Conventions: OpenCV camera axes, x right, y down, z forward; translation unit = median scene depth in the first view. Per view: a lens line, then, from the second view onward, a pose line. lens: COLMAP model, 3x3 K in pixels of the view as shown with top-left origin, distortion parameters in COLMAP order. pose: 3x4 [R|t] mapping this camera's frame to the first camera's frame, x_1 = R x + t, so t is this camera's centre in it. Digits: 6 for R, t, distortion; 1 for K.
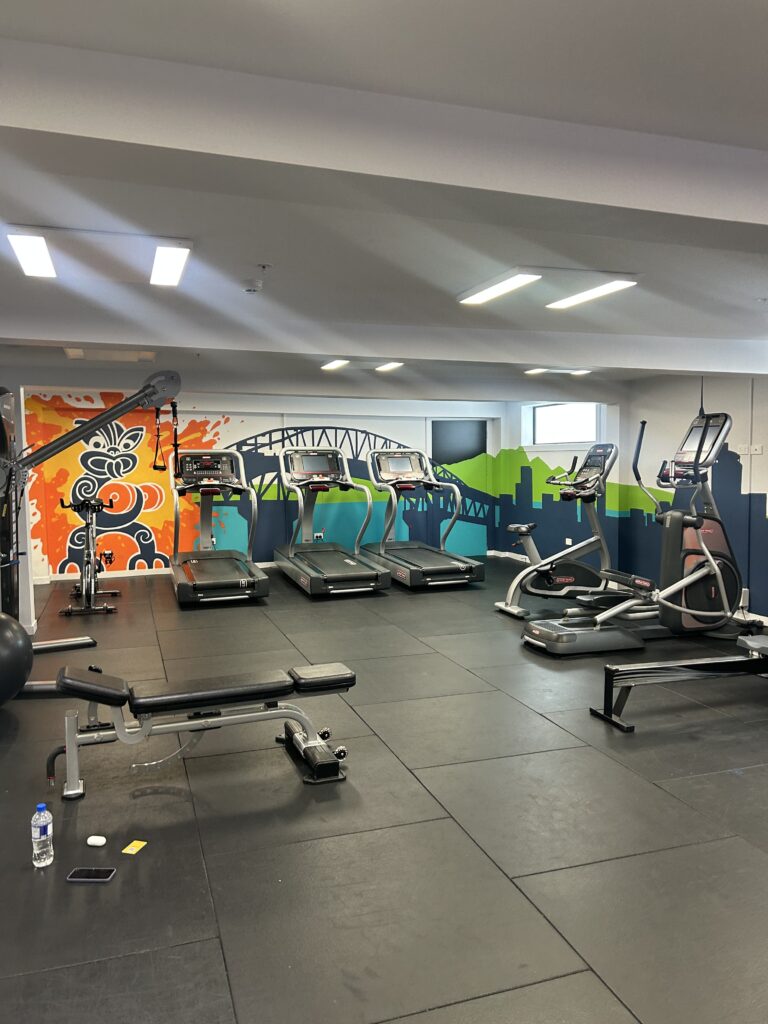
lens RADIAL K [[787.1, 0, 384.0], [0, 787.1, 512.0], [0, 0, 1]] dist [0.171968, -0.290507]
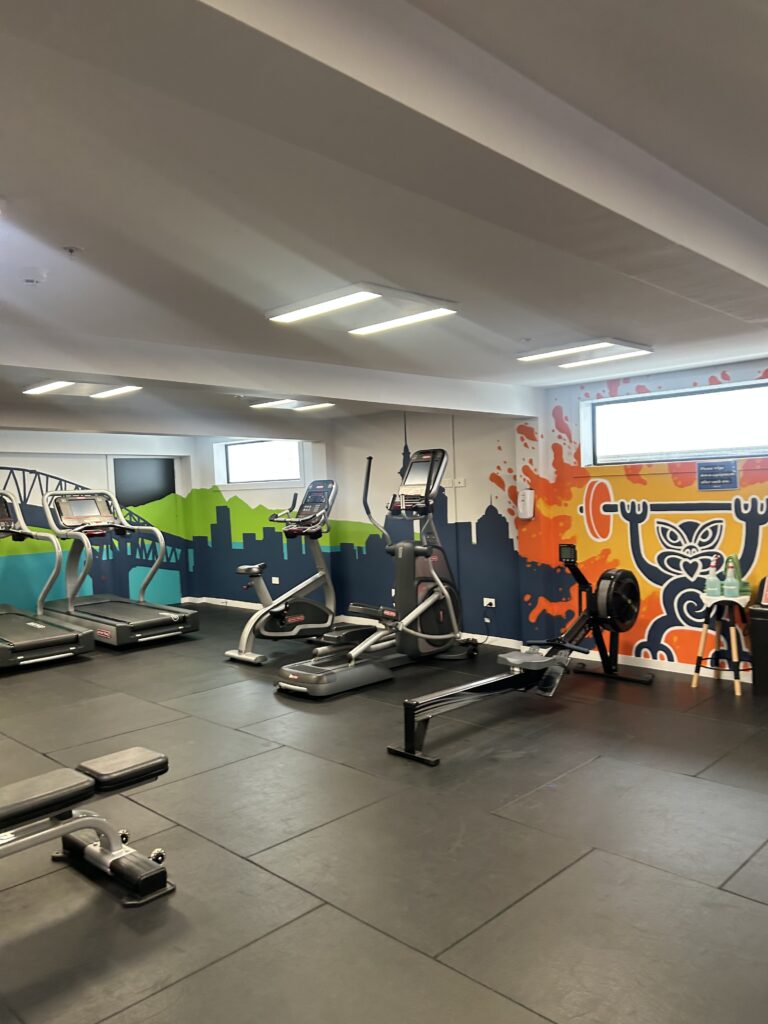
lens RADIAL K [[787.1, 0, 384.0], [0, 787.1, 512.0], [0, 0, 1]] dist [0.171968, -0.290507]
pose [[0.897125, -0.036300, 0.440282, -0.098506], [0.059651, 0.997445, -0.039310, -0.001115], [-0.437730, 0.061529, 0.896998, 0.072959]]
